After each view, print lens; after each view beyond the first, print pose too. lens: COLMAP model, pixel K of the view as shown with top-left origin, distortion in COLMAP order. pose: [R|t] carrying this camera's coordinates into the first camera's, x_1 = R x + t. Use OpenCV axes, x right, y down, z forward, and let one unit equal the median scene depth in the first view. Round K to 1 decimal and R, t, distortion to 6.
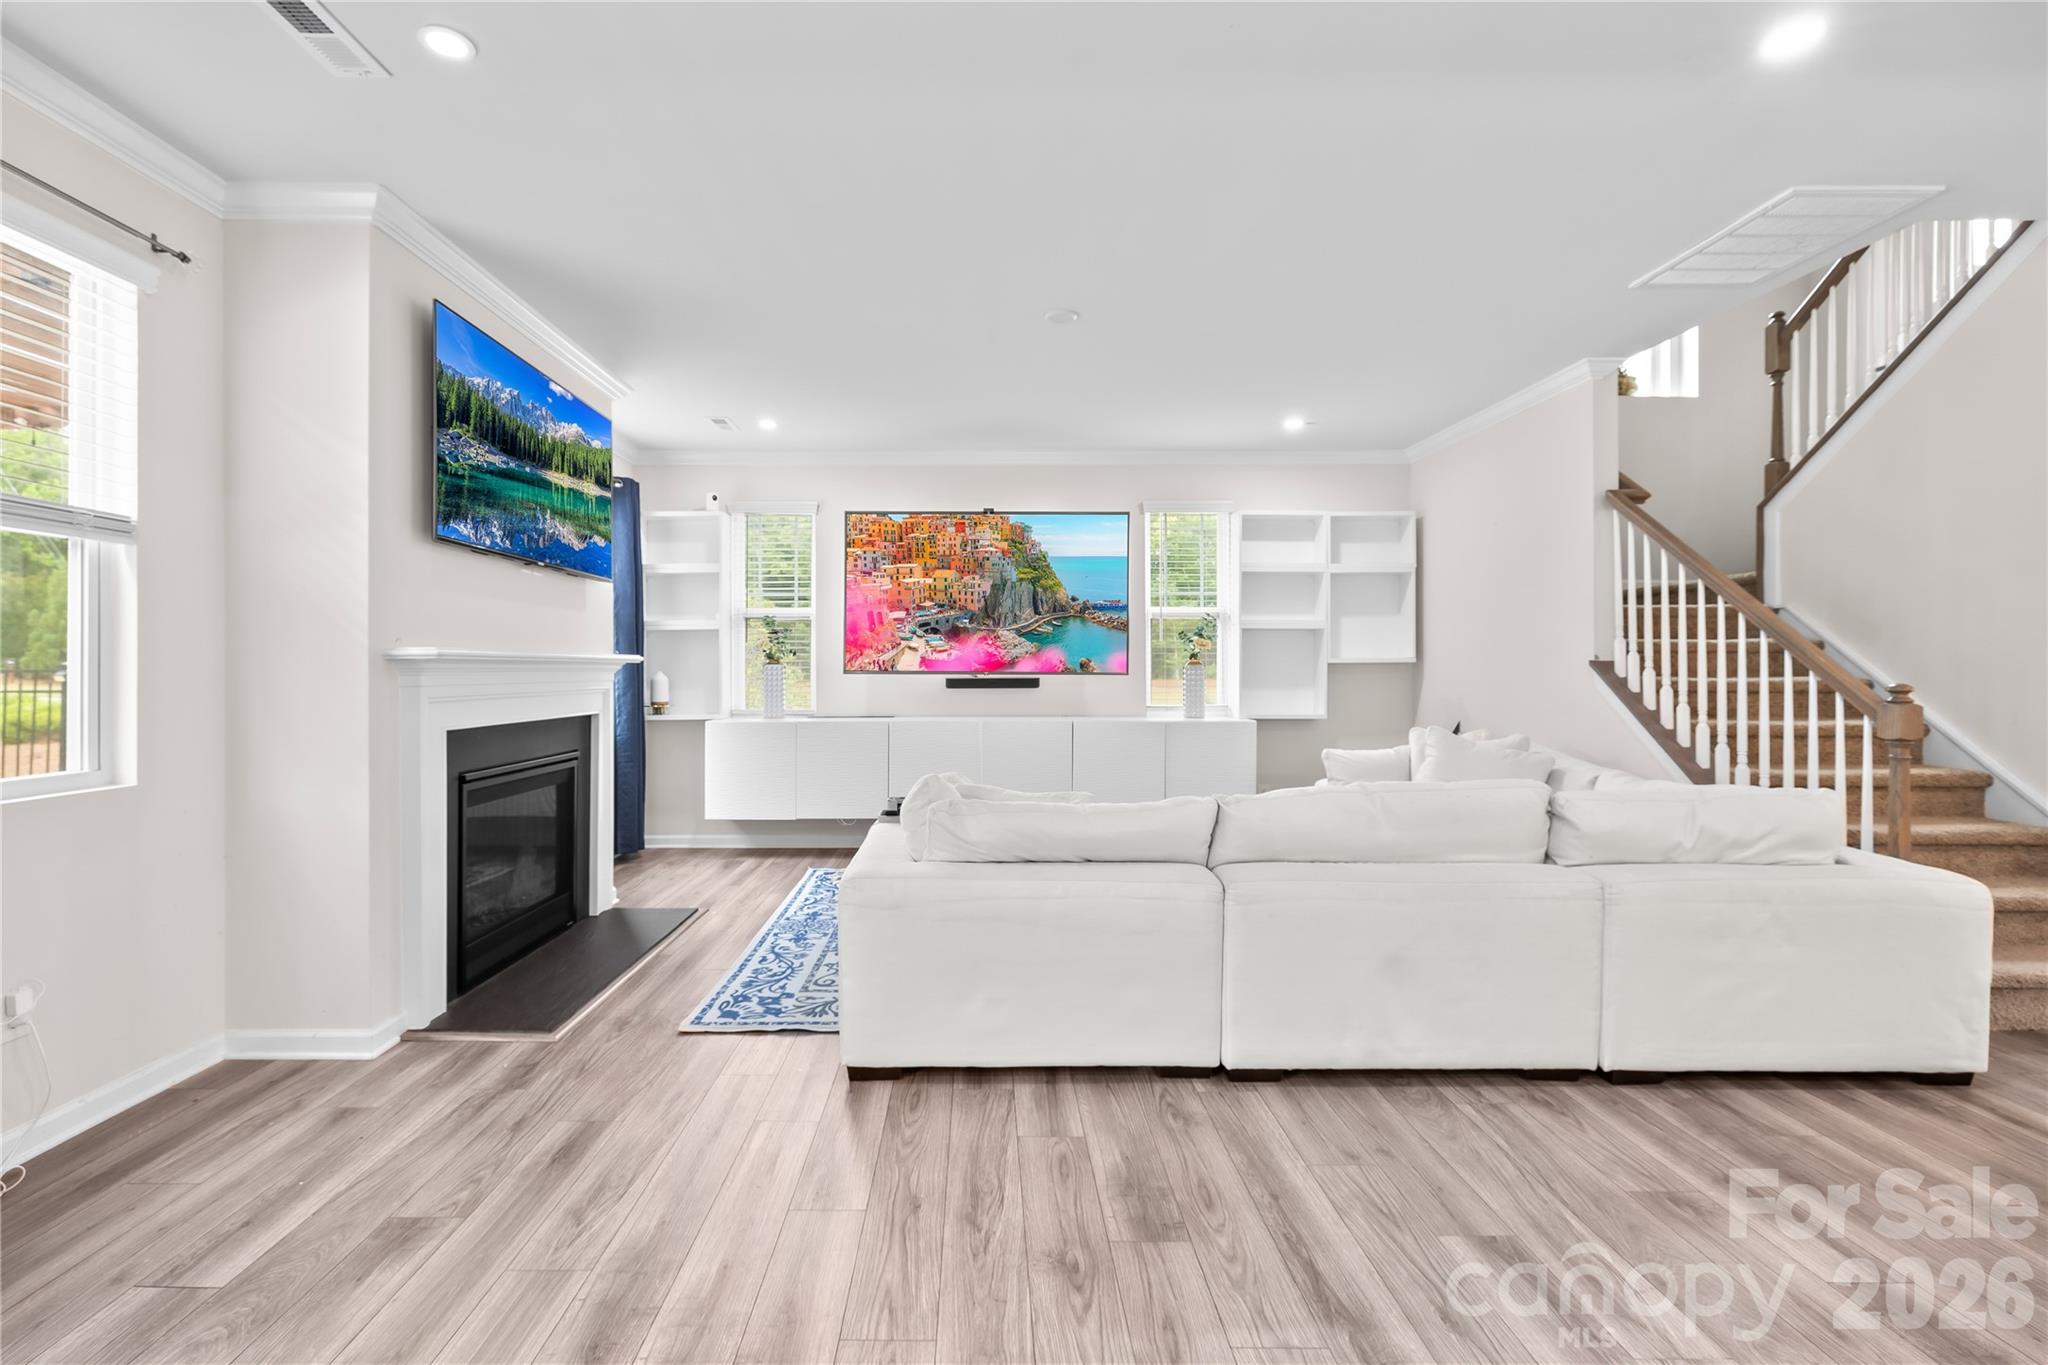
lens RADIAL K [[875.2, 0, 976.1], [0, 875.2, 666.6], [0, 0, 1]] dist [-0.001933, -0.000383]
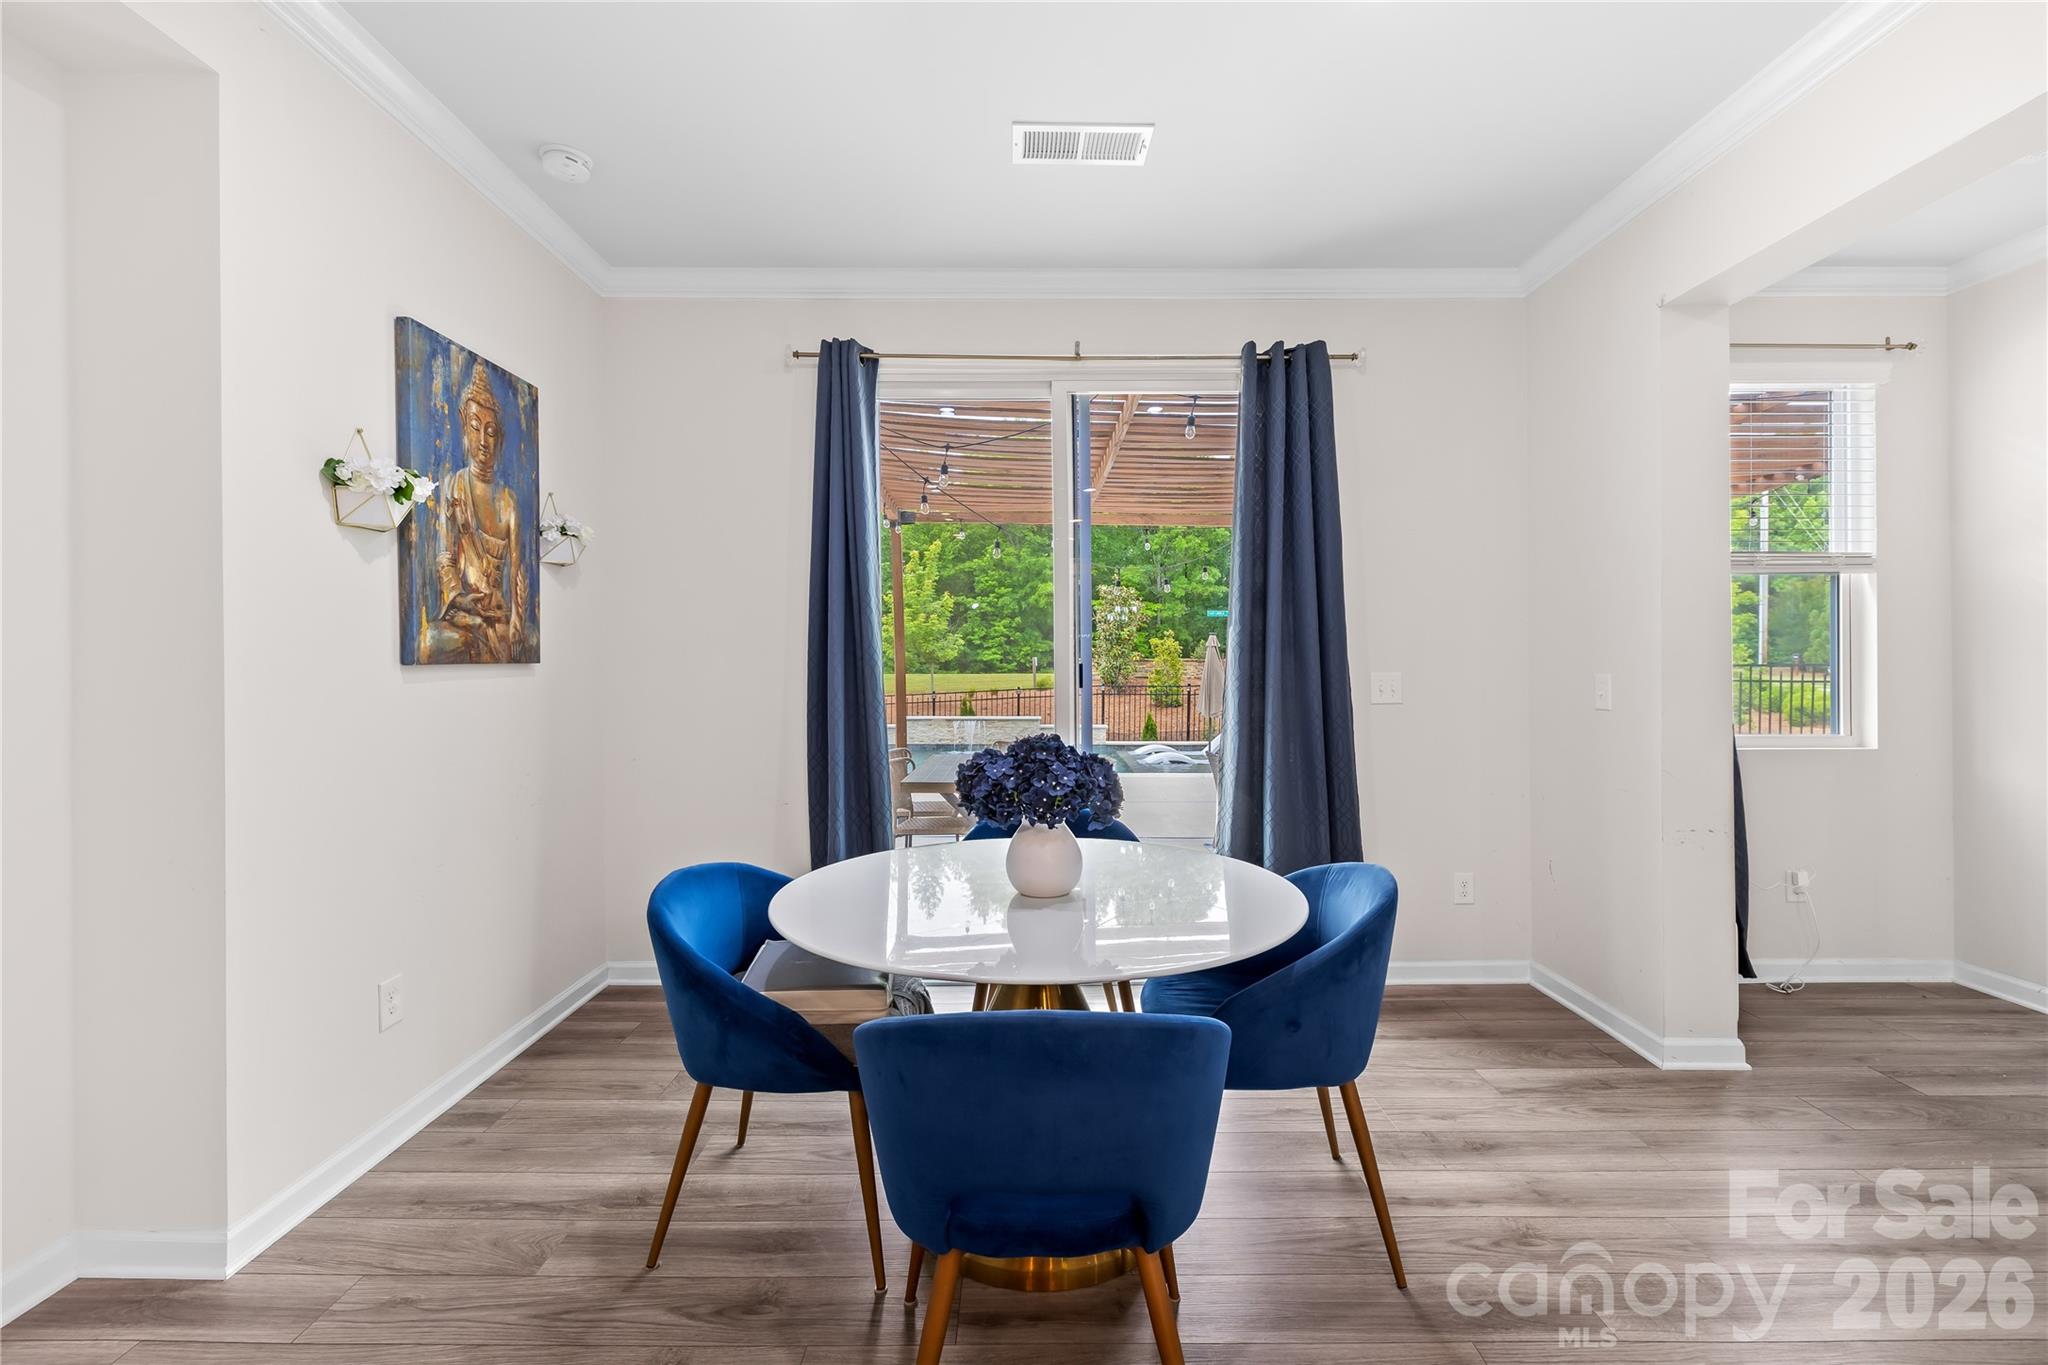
lens RADIAL K [[865.7, 0, 1028.3], [0, 865.7, 665.4], [0, 0, 1]] dist [-0.001294, -0.000284]
pose [[0.009030, -0.000824, -0.999959, 0.280535], [0.007042, 0.999975, -0.000761, -0.002071], [0.999934, -0.007035, 0.009036, -0.251622]]
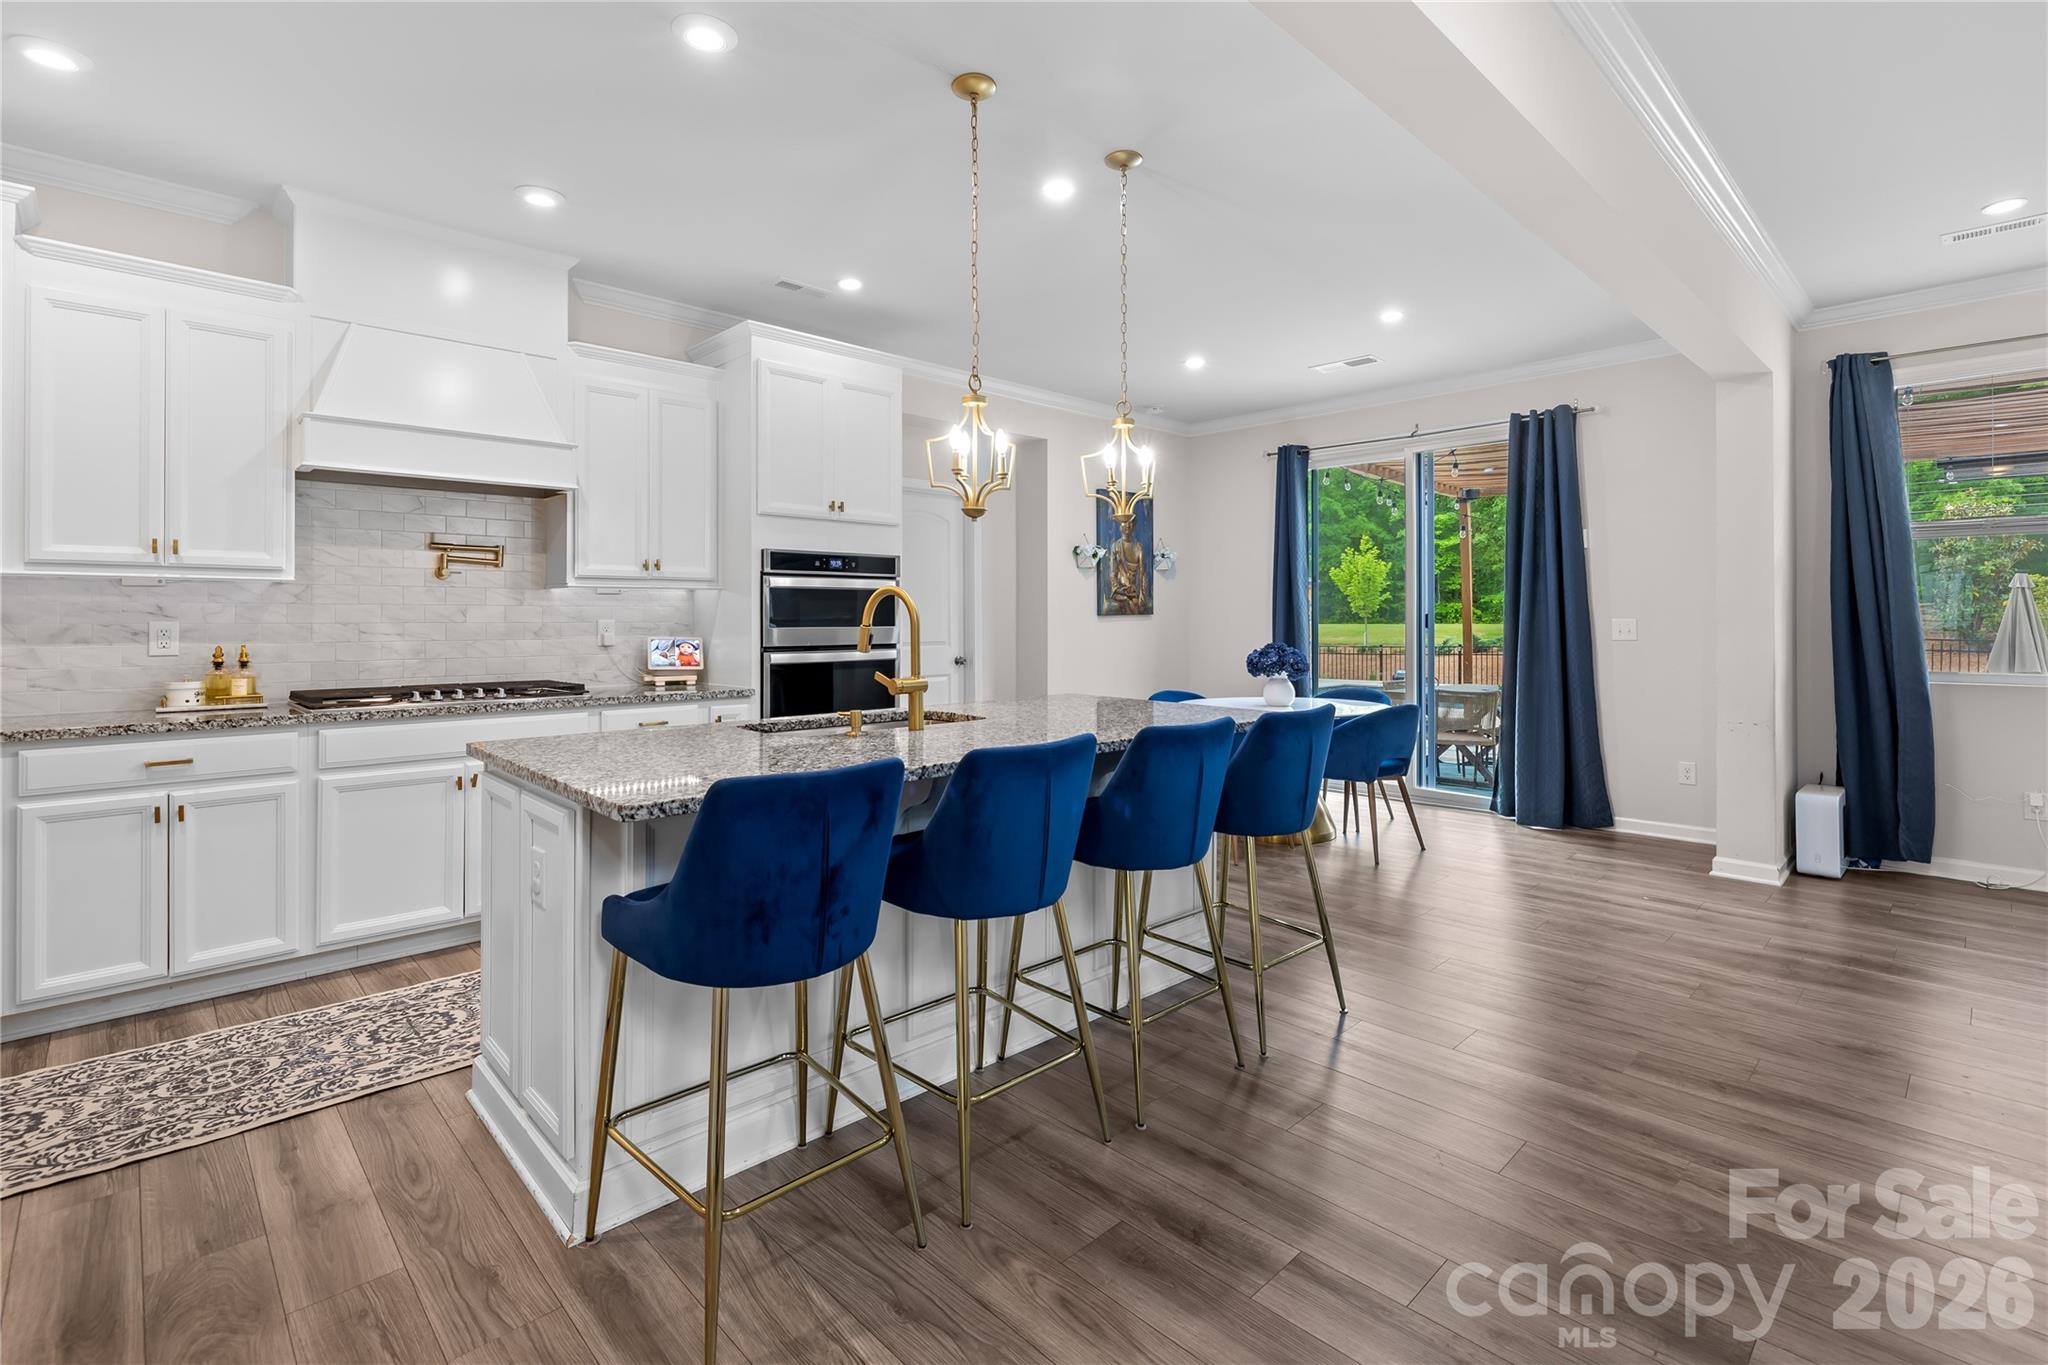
lens RADIAL K [[941.9, 0, 1040.8], [0, 941.9, 619.6], [0, 0, 1]] dist [0.001677, 0.000012]
pose [[-0.712018, 0.003875, -0.702150, 1.100089], [0.006359, 0.999979, -0.000930, 0.003496], [0.702132, -0.005127, -0.712028, 0.611008]]
